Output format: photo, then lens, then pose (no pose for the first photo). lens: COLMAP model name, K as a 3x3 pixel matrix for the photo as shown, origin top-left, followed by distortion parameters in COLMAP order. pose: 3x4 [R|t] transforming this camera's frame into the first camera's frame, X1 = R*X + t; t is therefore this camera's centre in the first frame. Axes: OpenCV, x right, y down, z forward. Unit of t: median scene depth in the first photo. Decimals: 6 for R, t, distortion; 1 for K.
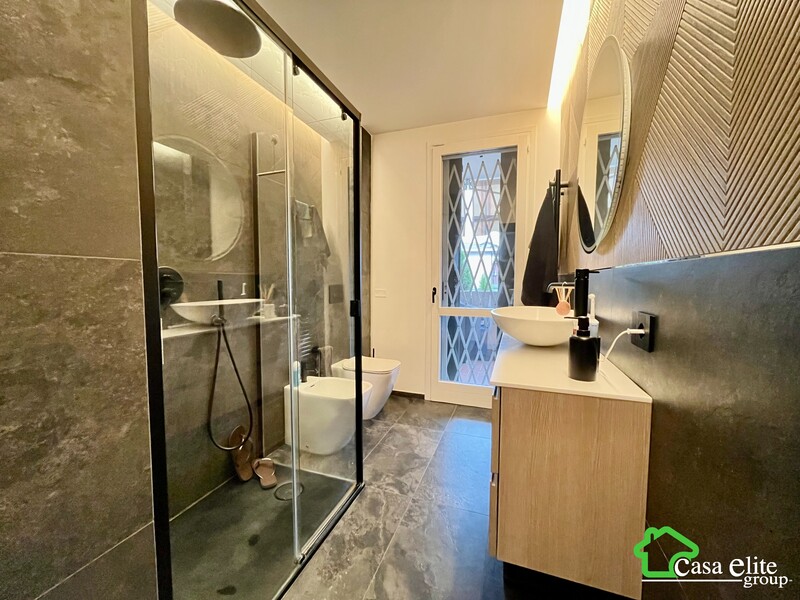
lens RADIAL K [[325.3, 0, 398.8], [0, 325.3, 300.3], [0, 0, 1]] dist [-0.003298, -0.000790]
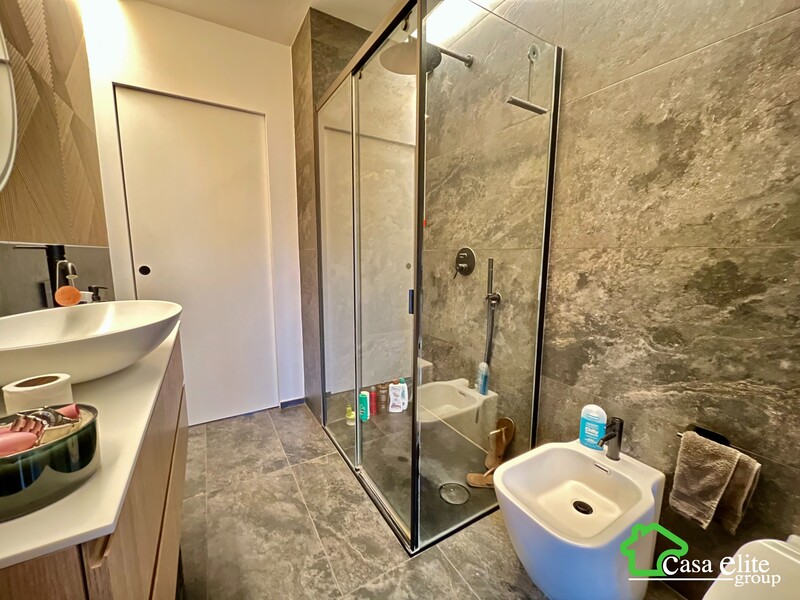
lens RADIAL K [[325.3, 0, 398.8], [0, 325.3, 300.3], [0, 0, 1]] dist [-0.003298, -0.000790]
pose [[-0.633516, 0.104883, -0.766588, 0.462713], [-0.056346, 0.981885, 0.180904, -0.112219], [0.771675, 0.157800, -0.616130, 1.587942]]
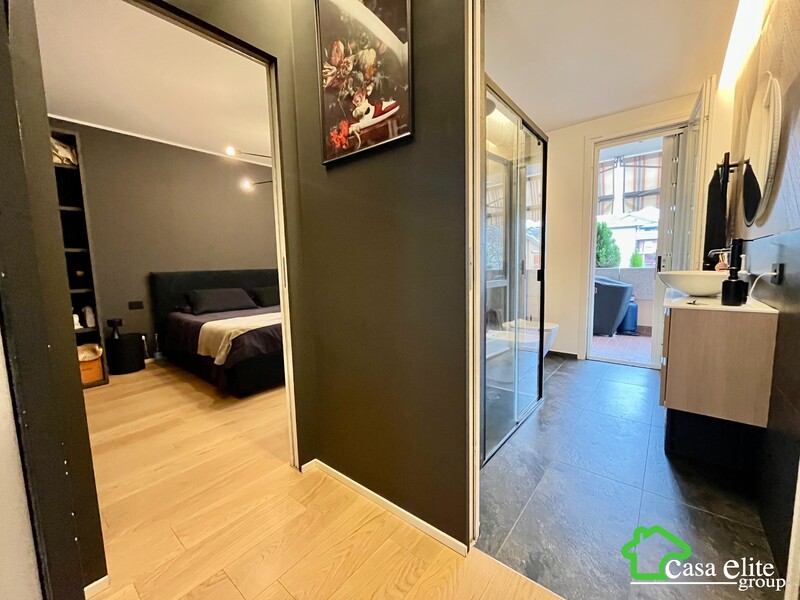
lens RADIAL K [[325.3, 0, 398.8], [0, 325.3, 300.3], [0, 0, 1]] dist [-0.003298, -0.000790]
pose [[0.940047, 0.008599, -0.340937, -0.257738], [0.008500, 0.998781, 0.048629, 0.066563], [0.340939, -0.048611, 0.938828, -0.622427]]
